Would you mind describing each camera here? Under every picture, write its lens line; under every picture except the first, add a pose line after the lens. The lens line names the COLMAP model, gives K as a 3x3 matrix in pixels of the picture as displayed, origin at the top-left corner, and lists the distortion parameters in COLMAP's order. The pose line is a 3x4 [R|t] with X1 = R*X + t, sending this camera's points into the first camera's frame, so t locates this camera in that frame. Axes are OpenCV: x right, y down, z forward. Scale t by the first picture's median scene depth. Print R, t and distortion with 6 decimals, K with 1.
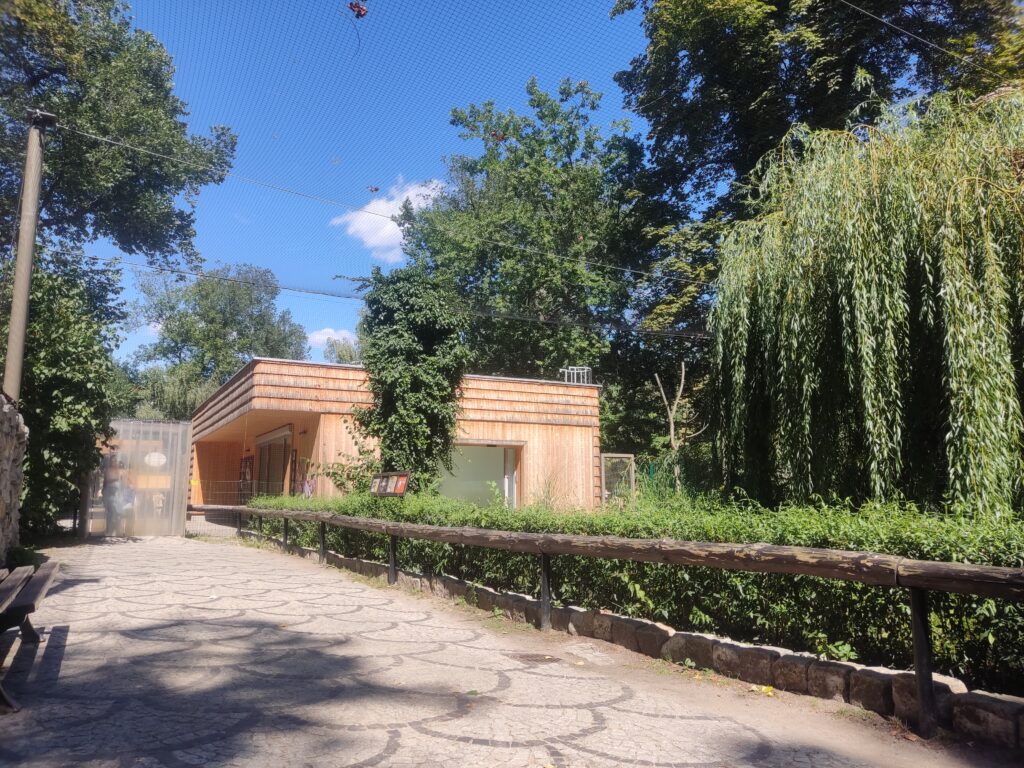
lens RADIAL K [[723.2, 0, 512.8], [0, 723.2, 392.2], [0, 0, 1]] dist [0.039453, 0.000791]
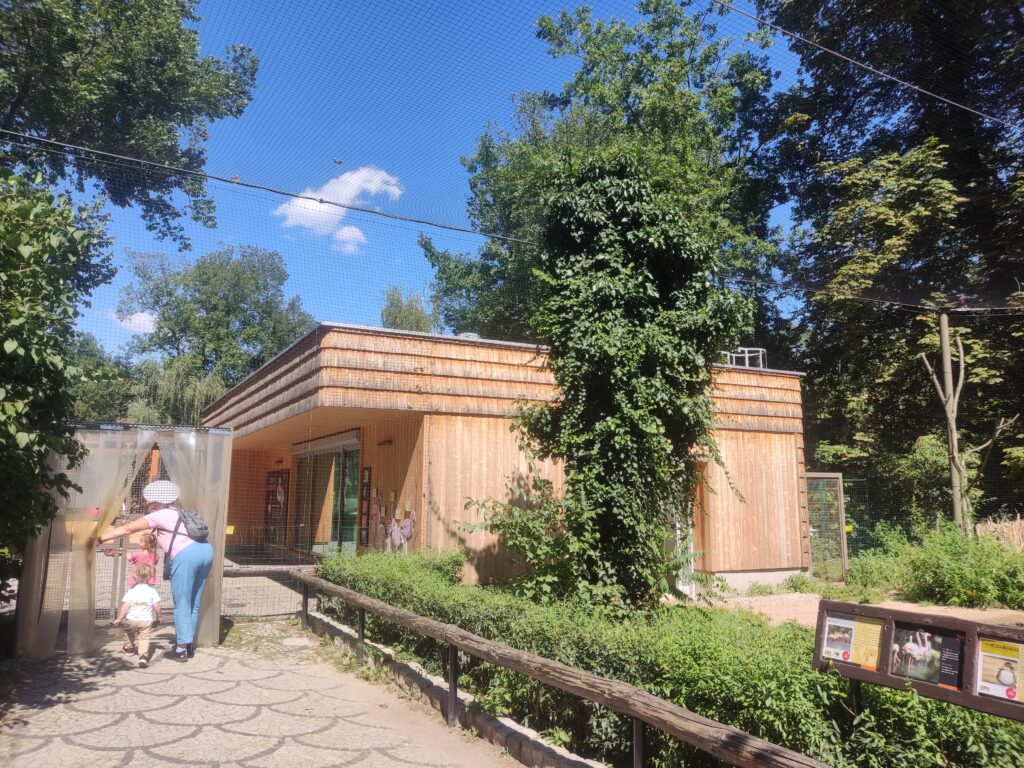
lens RADIAL K [[743.0, 0, 512.0], [0, 743.0, 384.0], [0, 0, 1]] dist [0.108719, -0.154206]
pose [[0.999972, 0.002340, -0.007053, -0.152921], [-0.002396, 0.999966, -0.007867, 0.007157], [0.007034, 0.007883, 0.999944, 0.295932]]
